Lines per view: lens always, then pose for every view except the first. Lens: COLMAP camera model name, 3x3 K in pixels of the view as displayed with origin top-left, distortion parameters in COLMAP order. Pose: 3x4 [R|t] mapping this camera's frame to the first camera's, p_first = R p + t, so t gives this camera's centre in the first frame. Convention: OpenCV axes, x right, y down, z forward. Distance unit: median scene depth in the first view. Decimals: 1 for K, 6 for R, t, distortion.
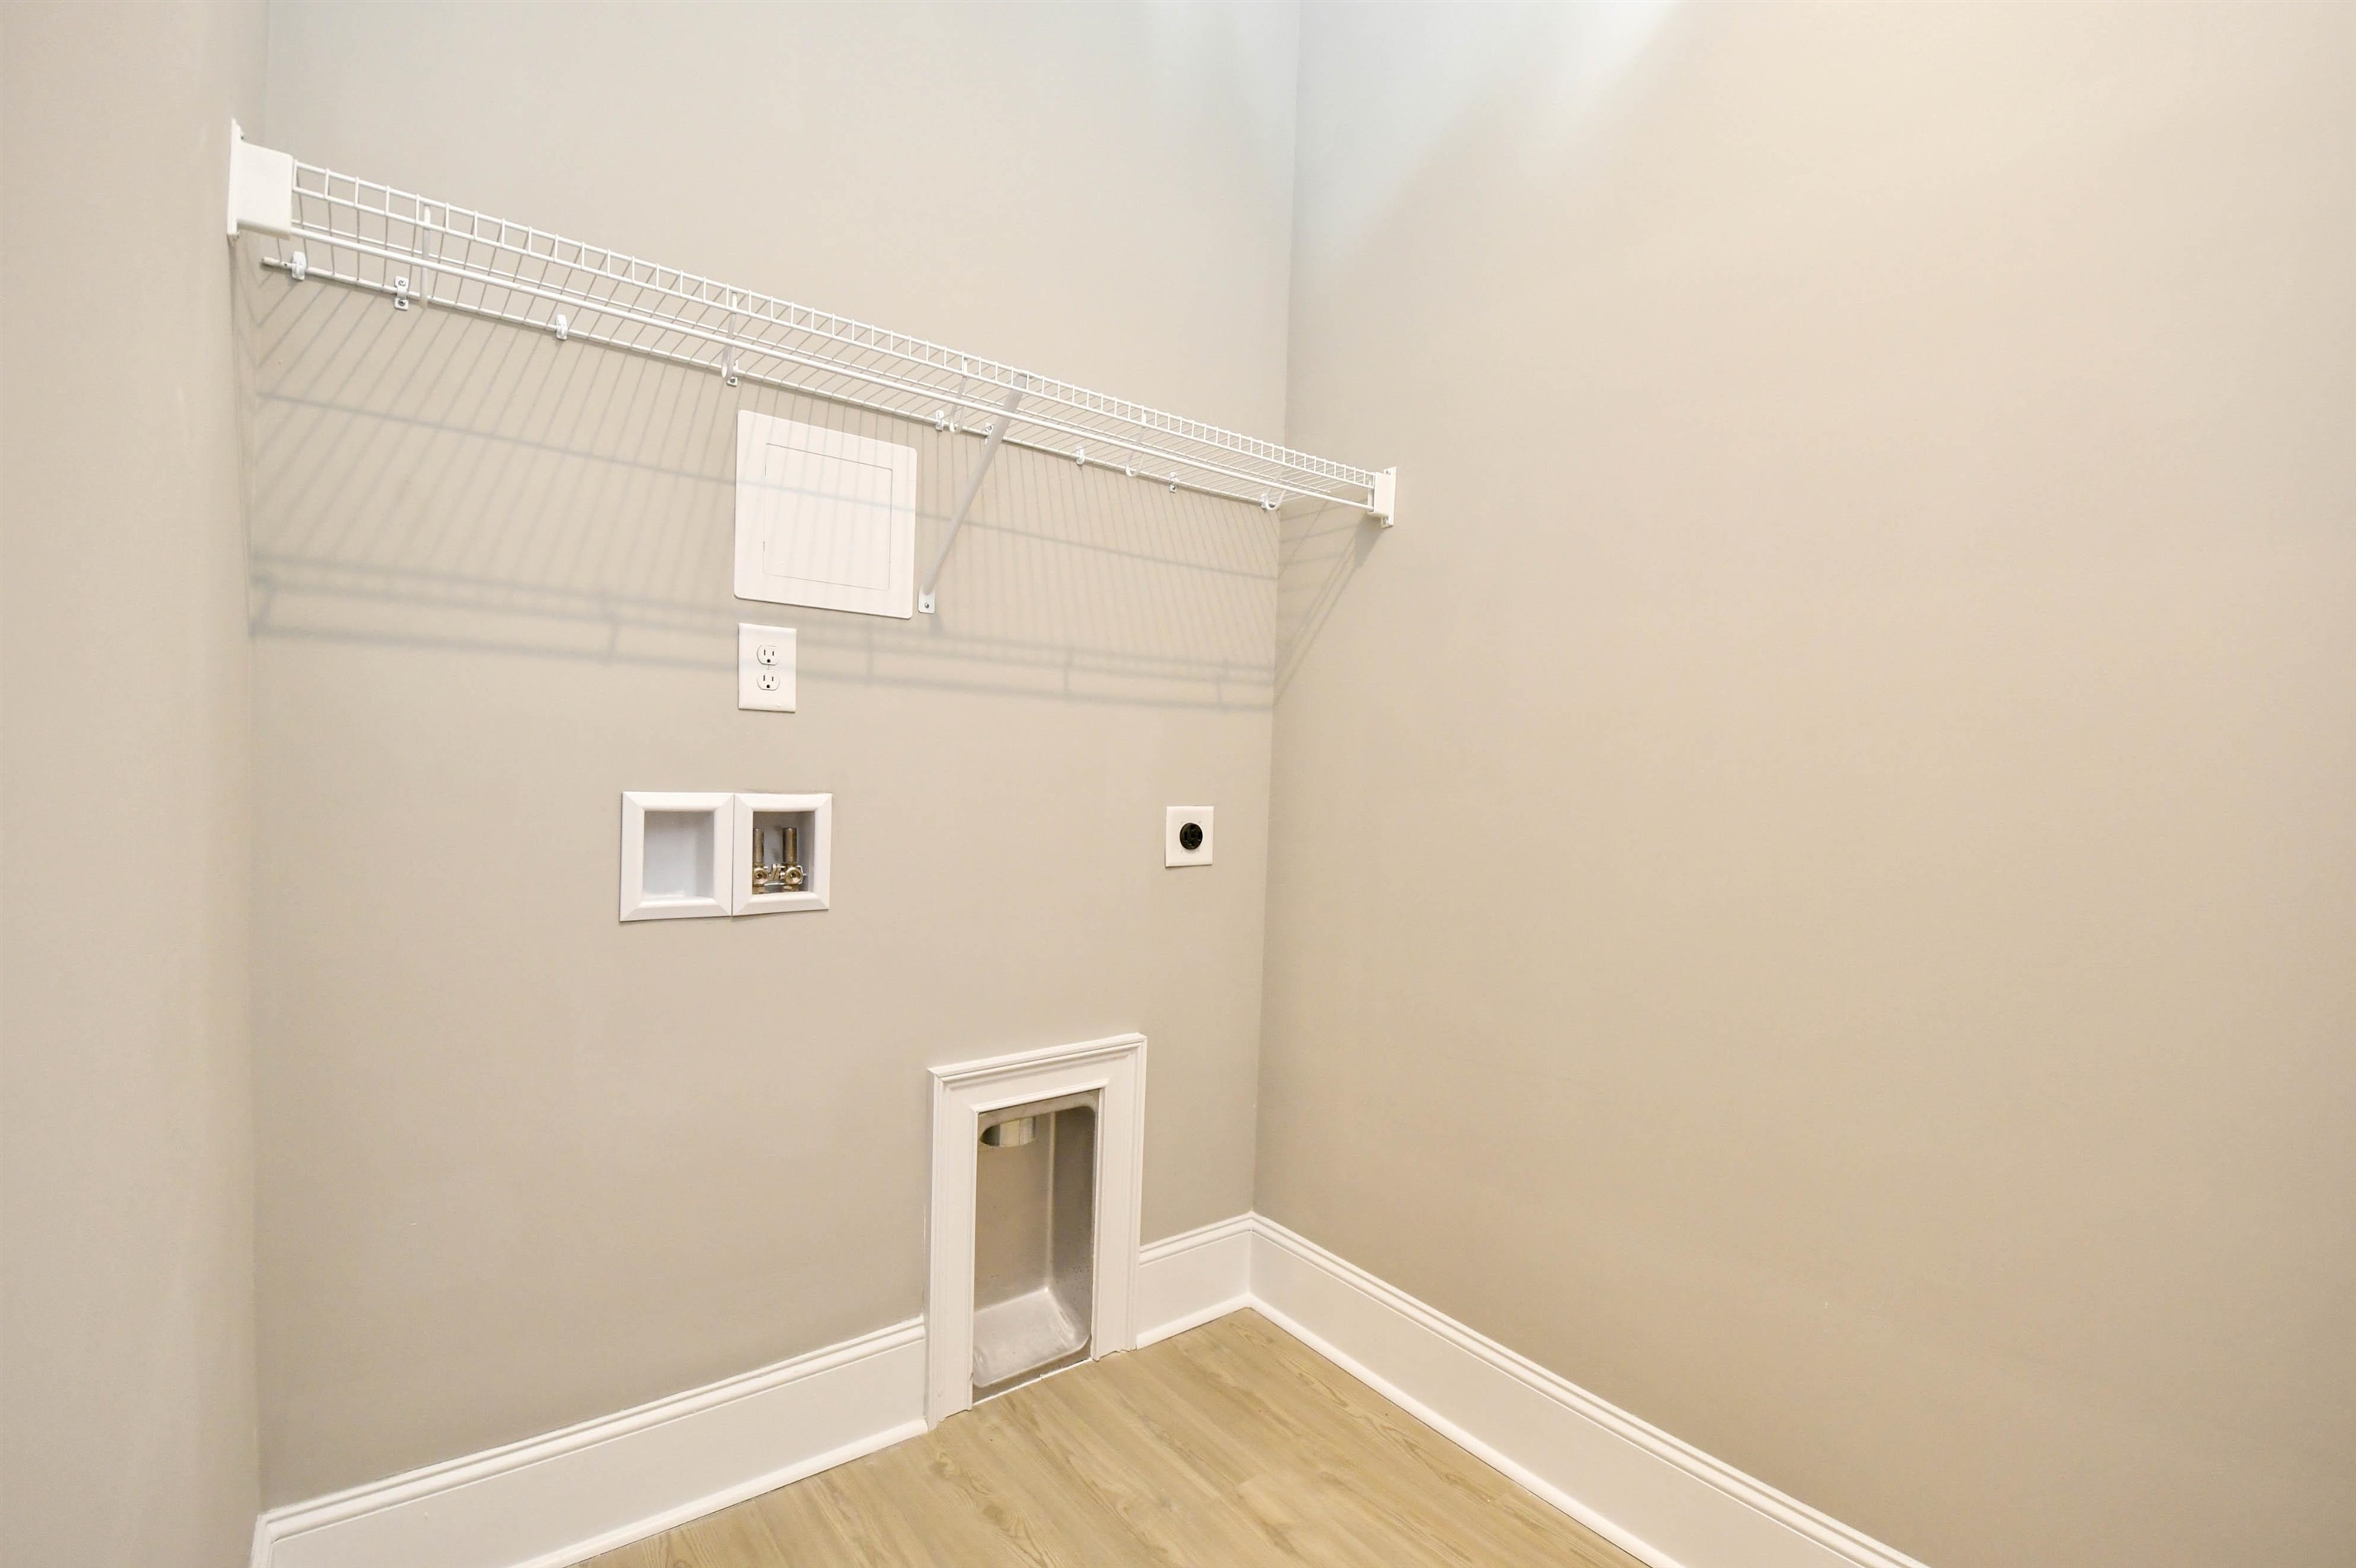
lens RADIAL K [[1042.5, 0, 1177.9], [0, 1042.5, 783.8], [0, 0, 1]] dist [0.005453, -0.015167]
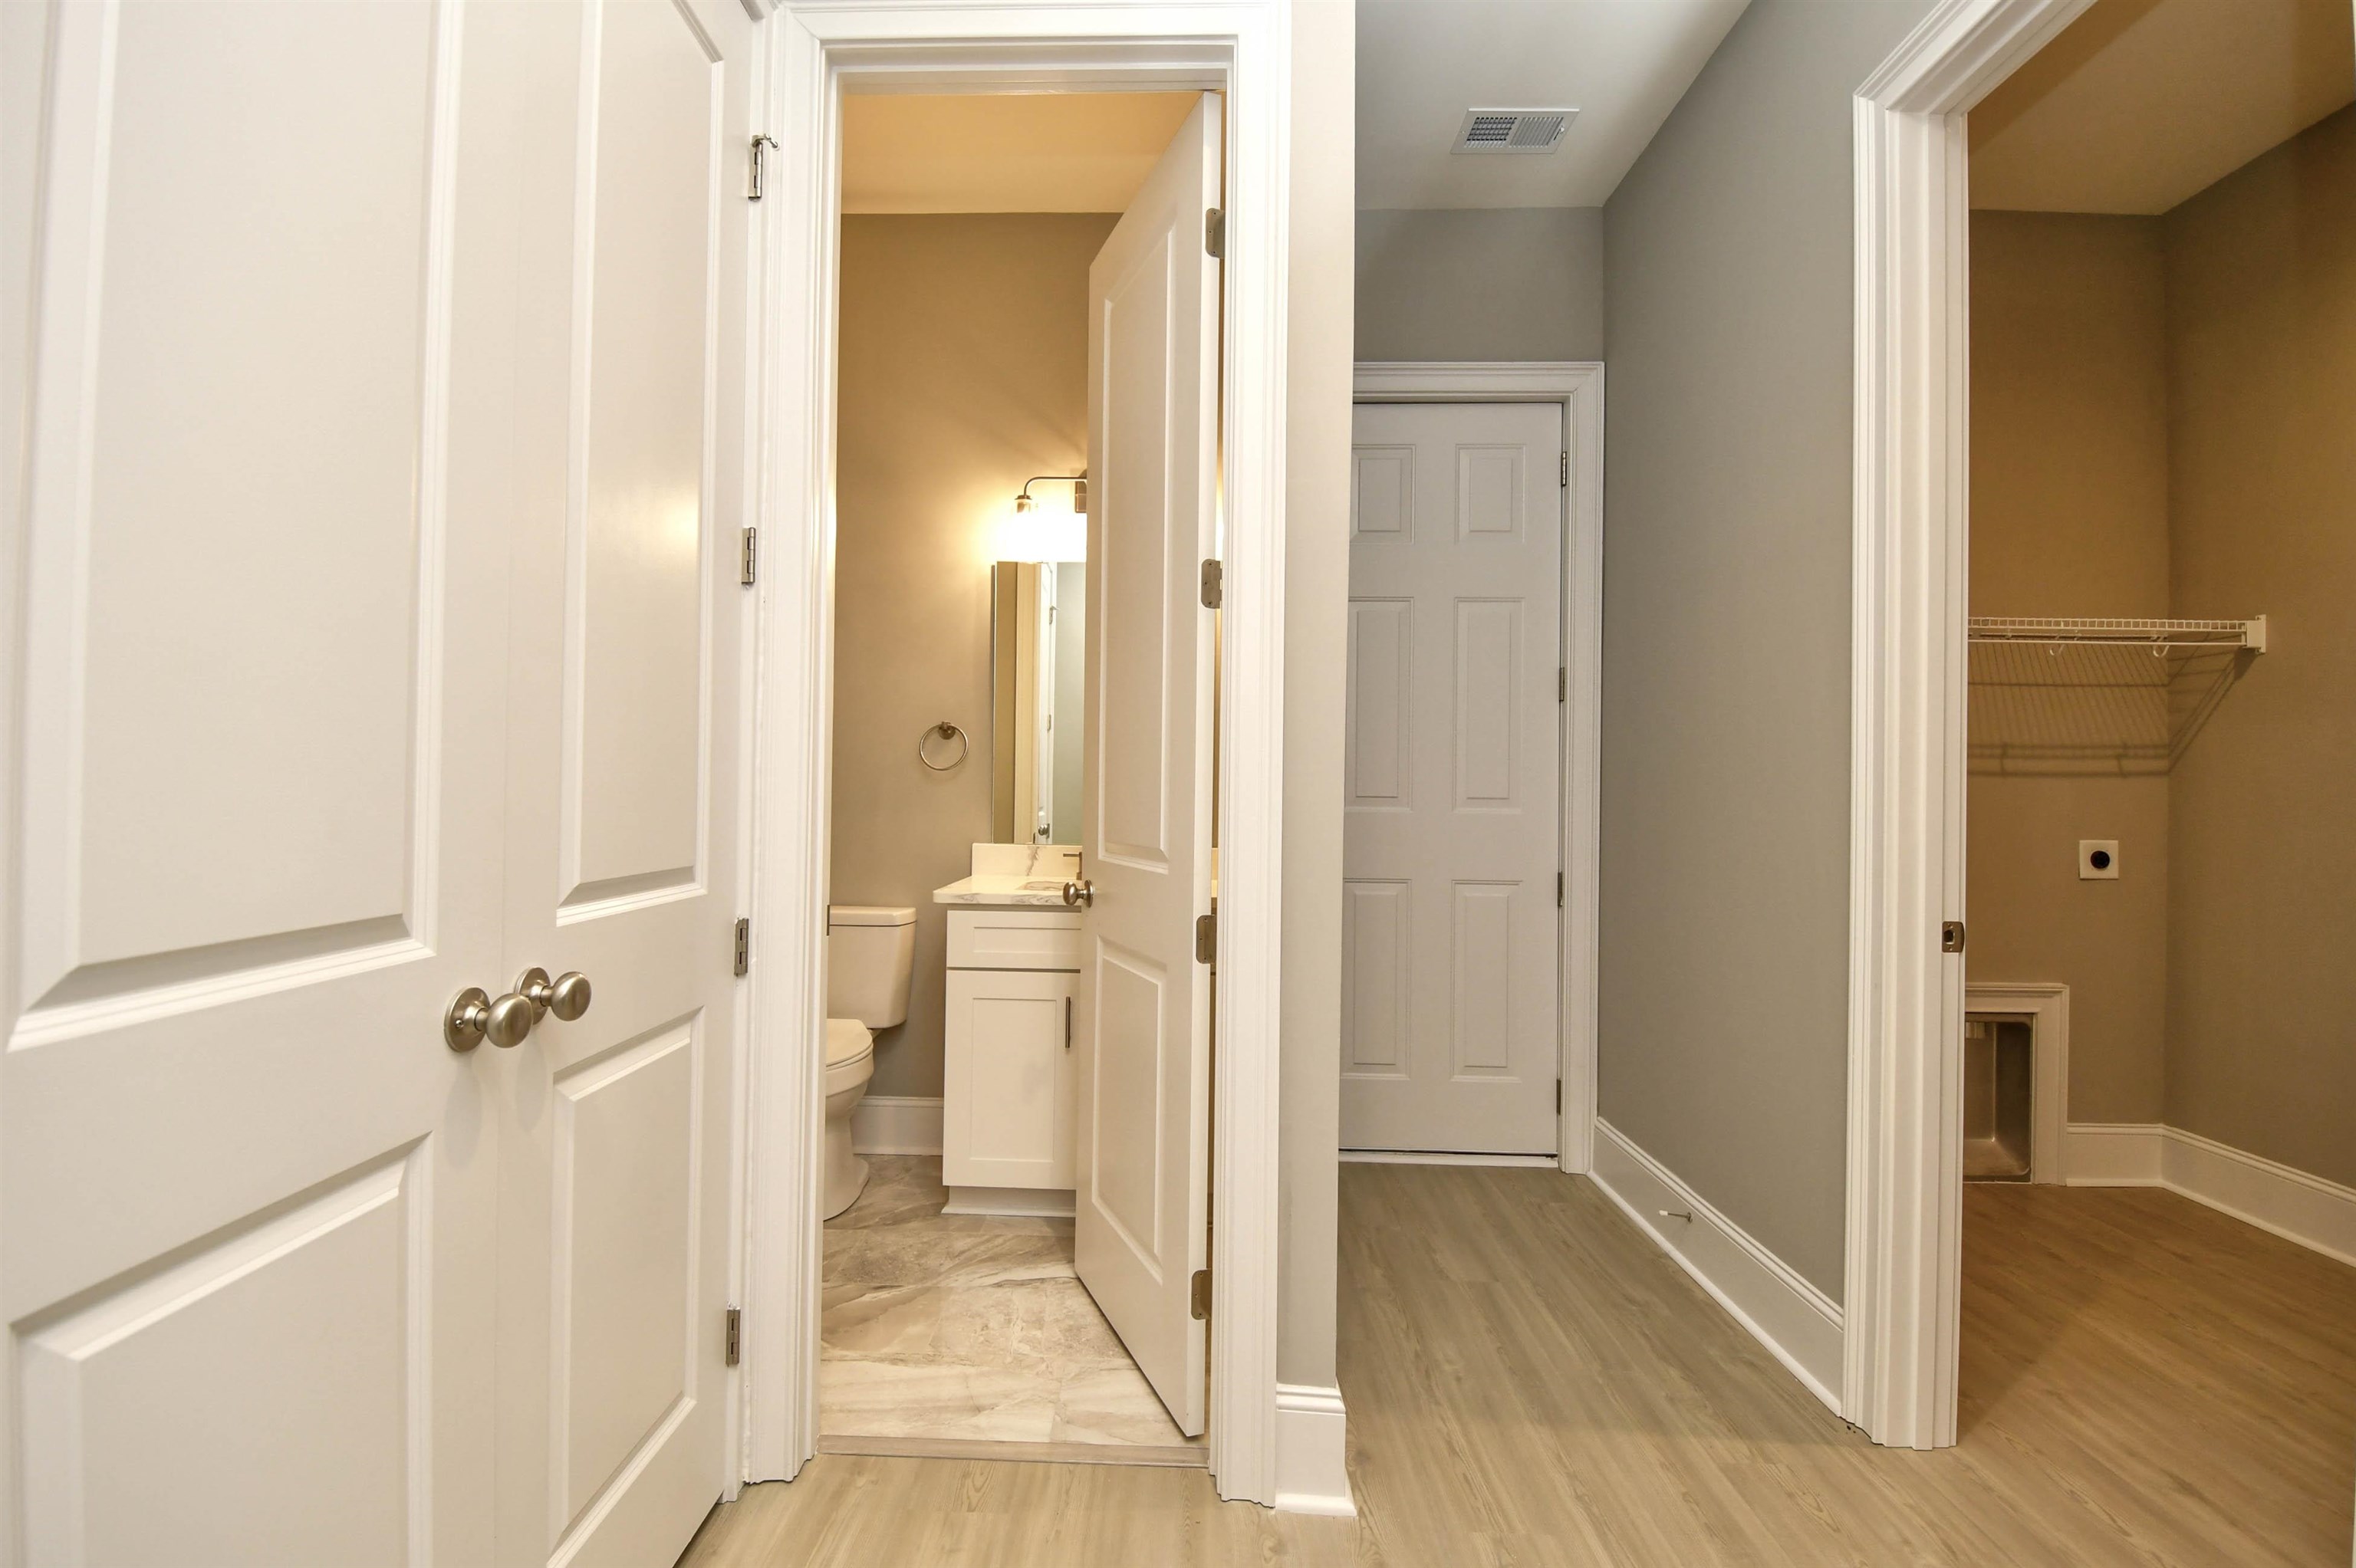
lens RADIAL K [[1042.5, 0, 1169.5], [0, 1042.5, 788.3], [0, 0, 1]] dist [0.005453, -0.015167]
pose [[0.773222, -0.030650, -0.633395, -0.077656], [0.003261, 0.999010, -0.044361, 0.009072], [0.634127, 0.032236, 0.772556, -1.067373]]
